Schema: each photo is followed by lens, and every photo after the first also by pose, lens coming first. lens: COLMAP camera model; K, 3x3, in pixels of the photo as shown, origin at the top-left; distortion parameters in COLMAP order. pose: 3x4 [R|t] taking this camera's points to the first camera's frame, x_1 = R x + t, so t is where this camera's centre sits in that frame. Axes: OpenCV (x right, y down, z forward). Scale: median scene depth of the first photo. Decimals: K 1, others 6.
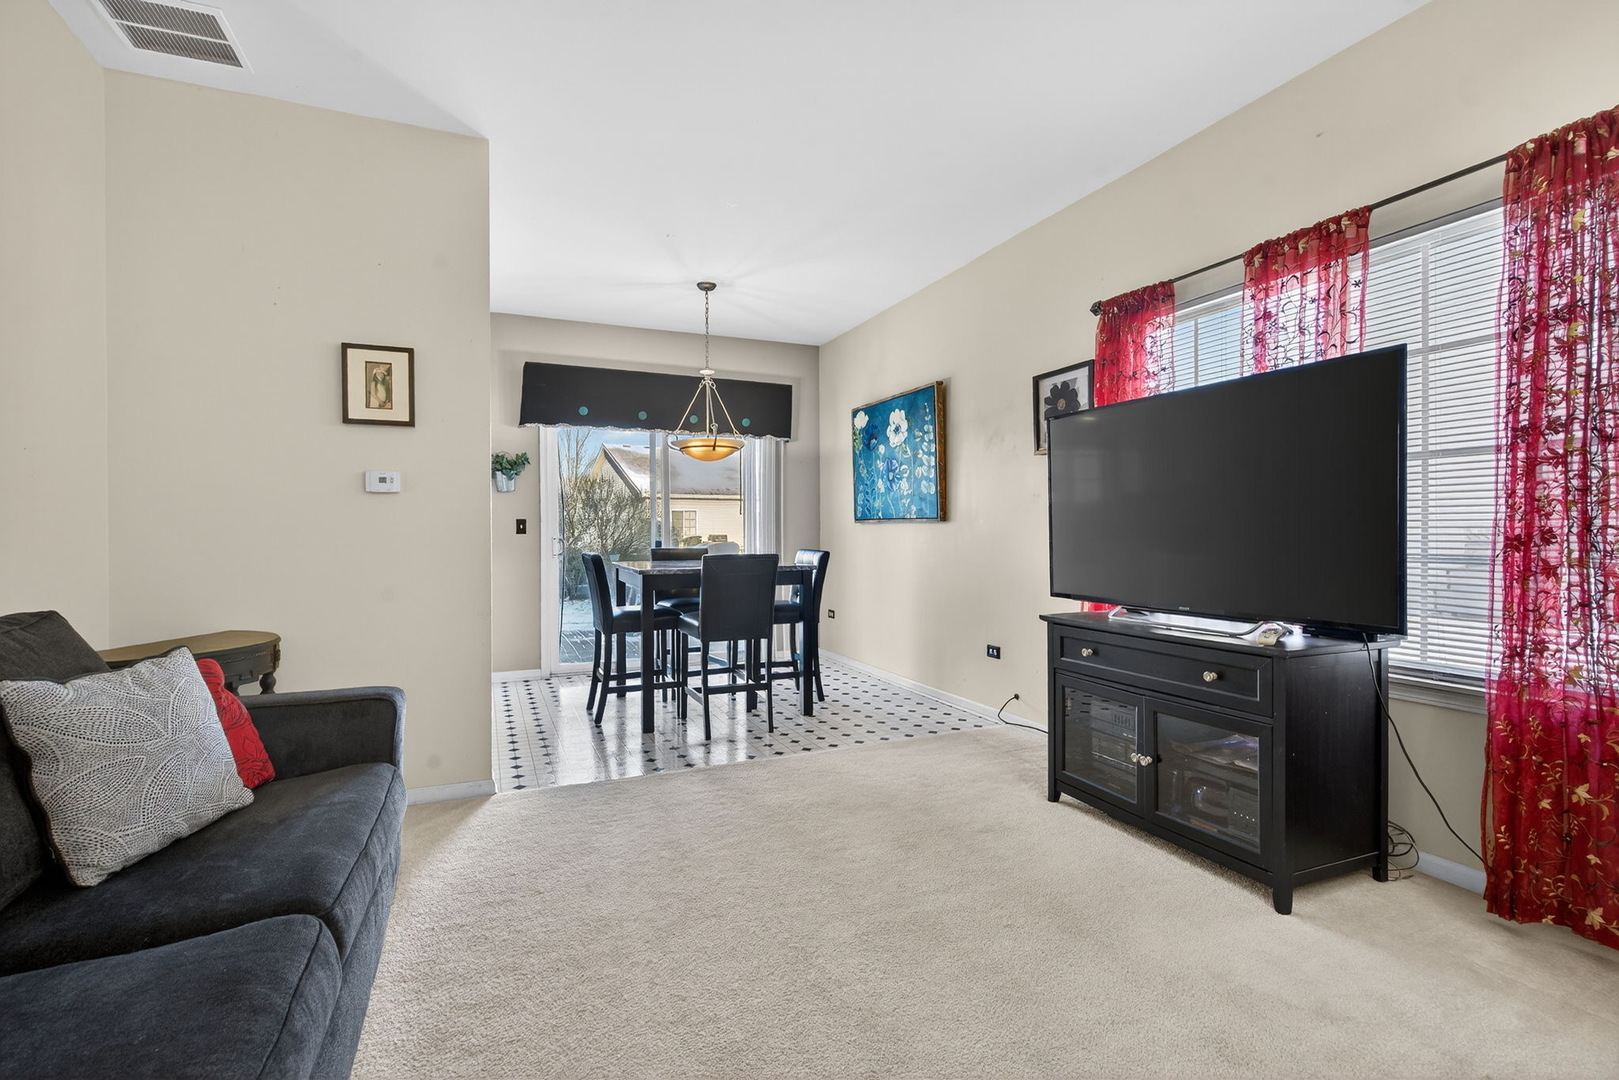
lens RADIAL K [[729.2, 0, 805.6], [0, 729.2, 538.6], [0, 0, 1]] dist [0.000932, -0.000179]
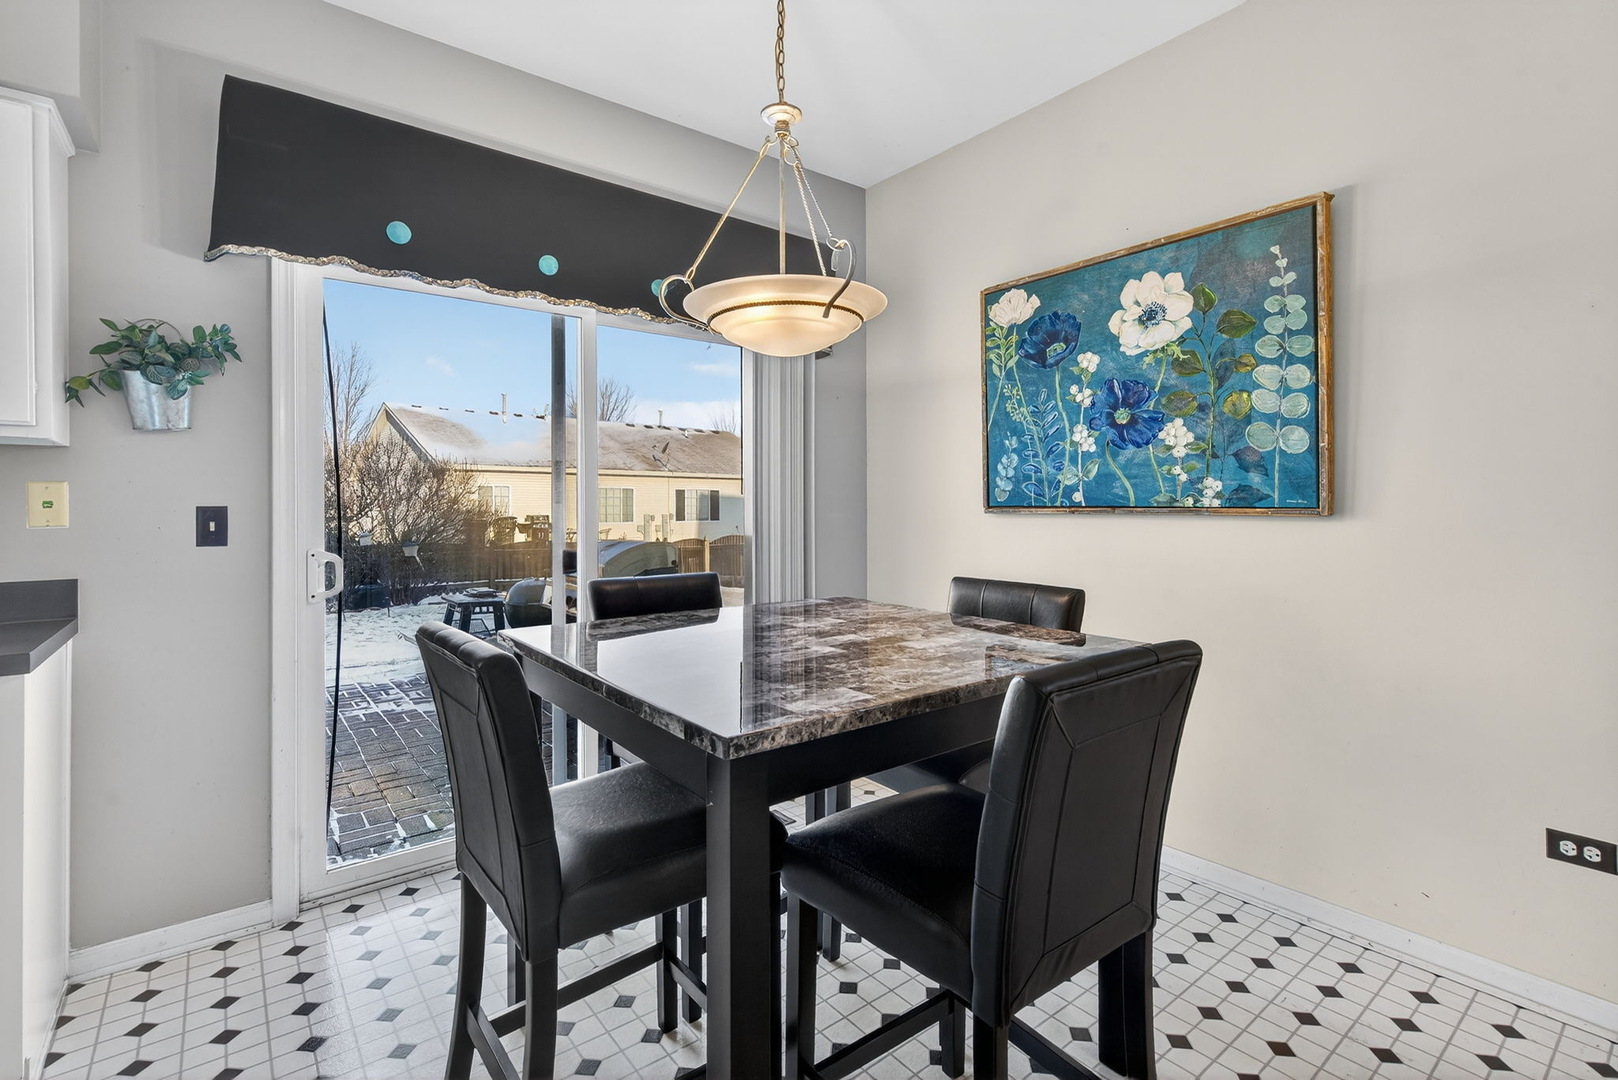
lens RADIAL K [[743.3, 0, 813.1], [0, 743.3, 504.8], [0, 0, 1]] dist [-0.003386, -0.000491]
pose [[0.966798, 0.000848, 0.255542, -0.203079], [0.002938, 0.999891, -0.014435, -0.022574], [-0.255527, 0.014706, 0.966690, 0.593090]]
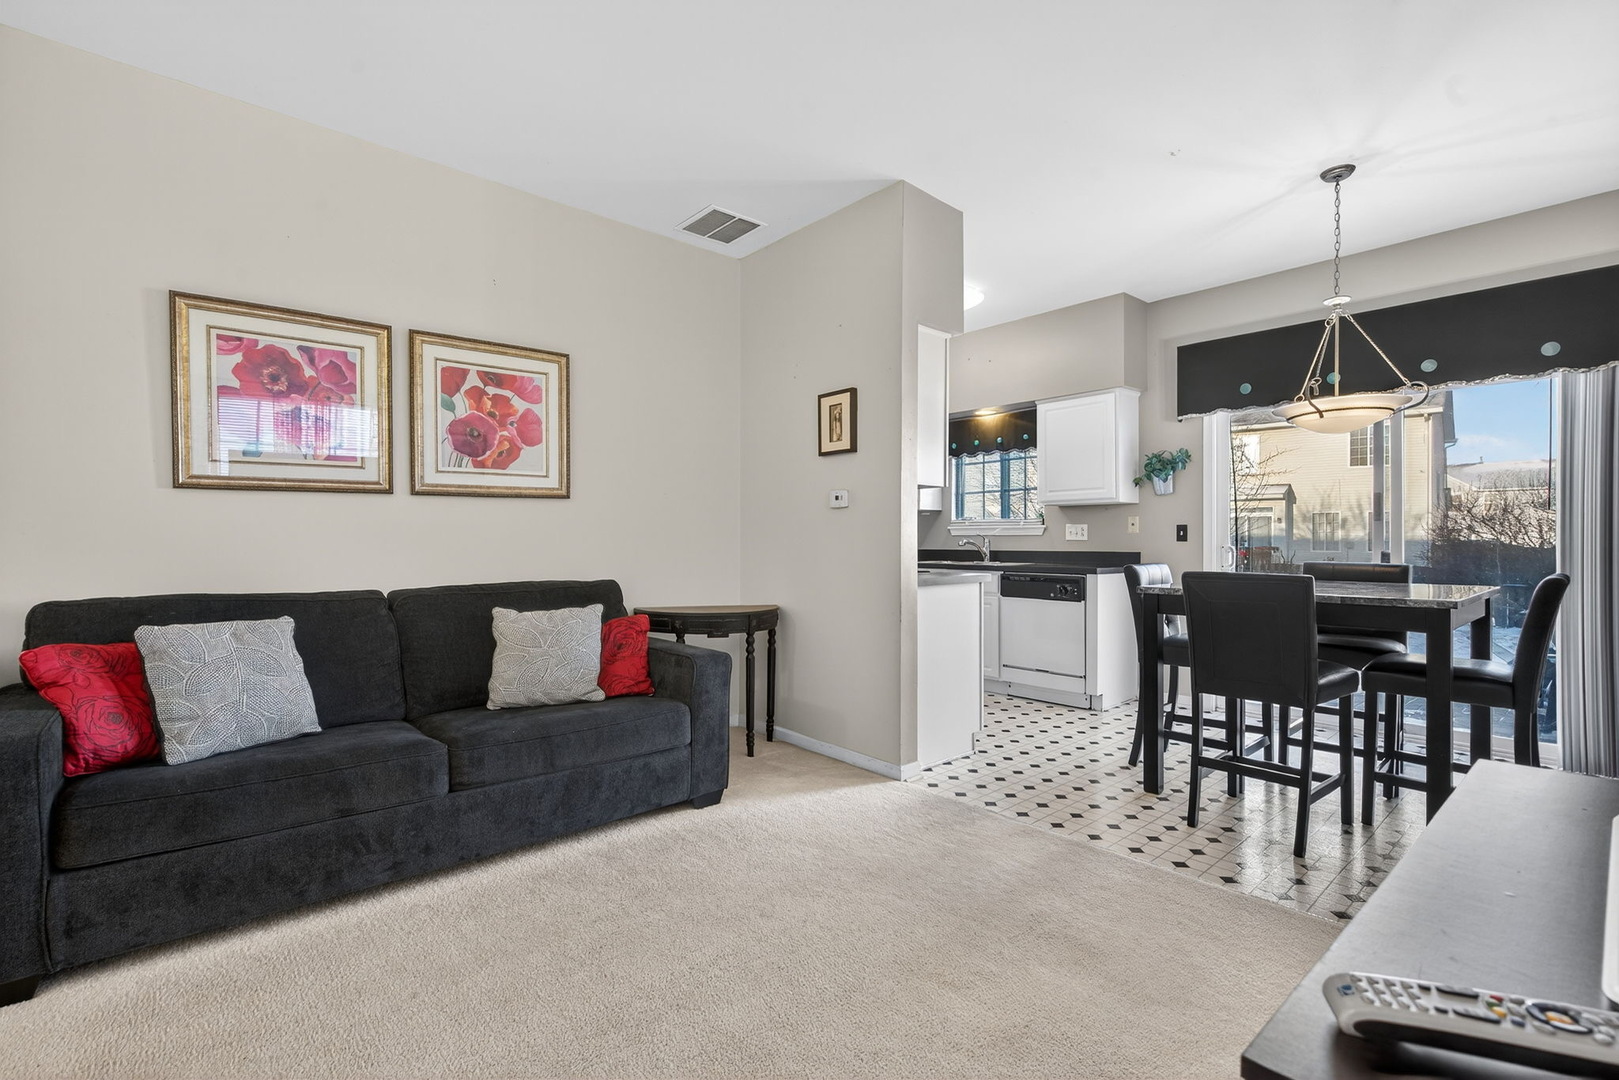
lens RADIAL K [[729.2, 0, 805.6], [0, 729.2, 538.6], [0, 0, 1]] dist [0.000932, -0.000179]
pose [[0.310212, 0.003333, -0.950662, 0.331706], [-0.010502, 0.999945, 0.000078, -0.005391], [0.950610, 0.009960, 0.310230, 0.308760]]
